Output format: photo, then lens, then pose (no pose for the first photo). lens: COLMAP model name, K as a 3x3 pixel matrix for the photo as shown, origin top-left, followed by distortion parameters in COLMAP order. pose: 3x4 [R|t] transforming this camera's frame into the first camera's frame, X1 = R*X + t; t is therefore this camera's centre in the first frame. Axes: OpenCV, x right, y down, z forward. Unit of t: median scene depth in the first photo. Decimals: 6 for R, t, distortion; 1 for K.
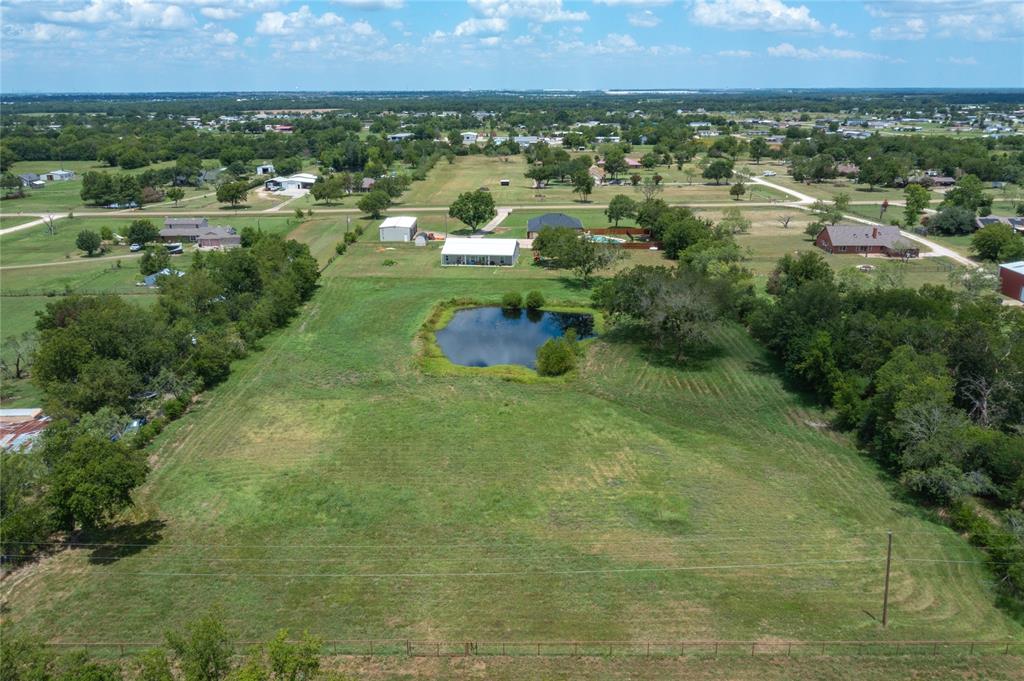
lens RADIAL K [[825.9, 0, 512.0], [0, 825.9, 340.5], [0, 0, 1]] dist [-0.011571, -0.002773]
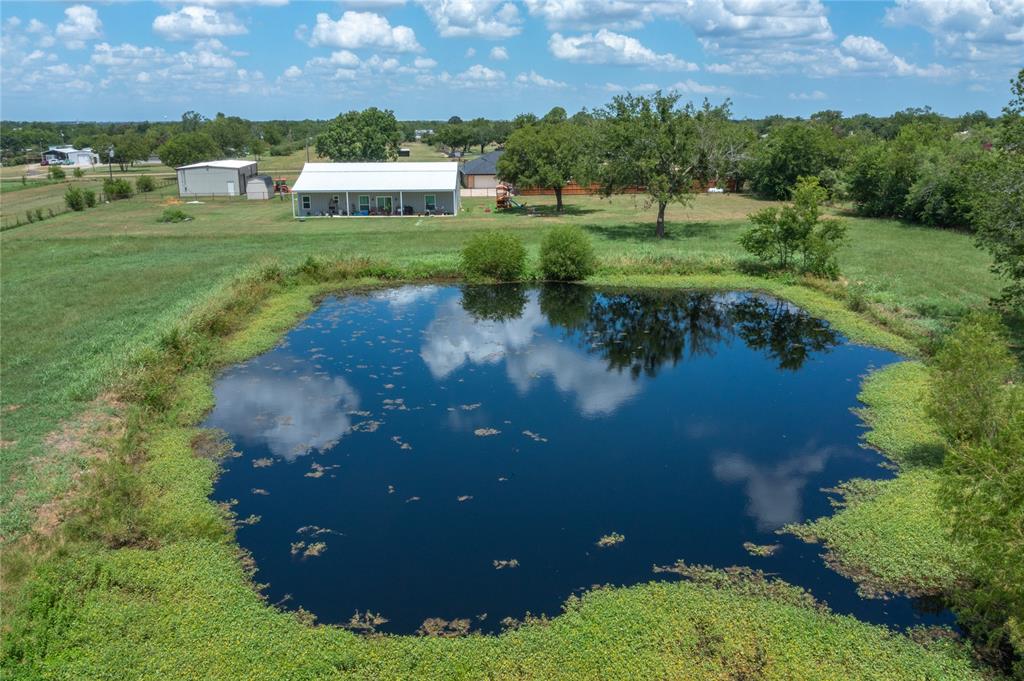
lens RADIAL K [[825.9, 0, 512.0], [0, 825.9, 340.5], [0, 0, 1]] dist [-0.011571, -0.002773]
pose [[0.990496, -0.038072, 0.132168, -0.037234], [0.042782, 0.998540, -0.032975, -0.006097], [-0.130719, 0.038316, 0.990679, 0.673574]]
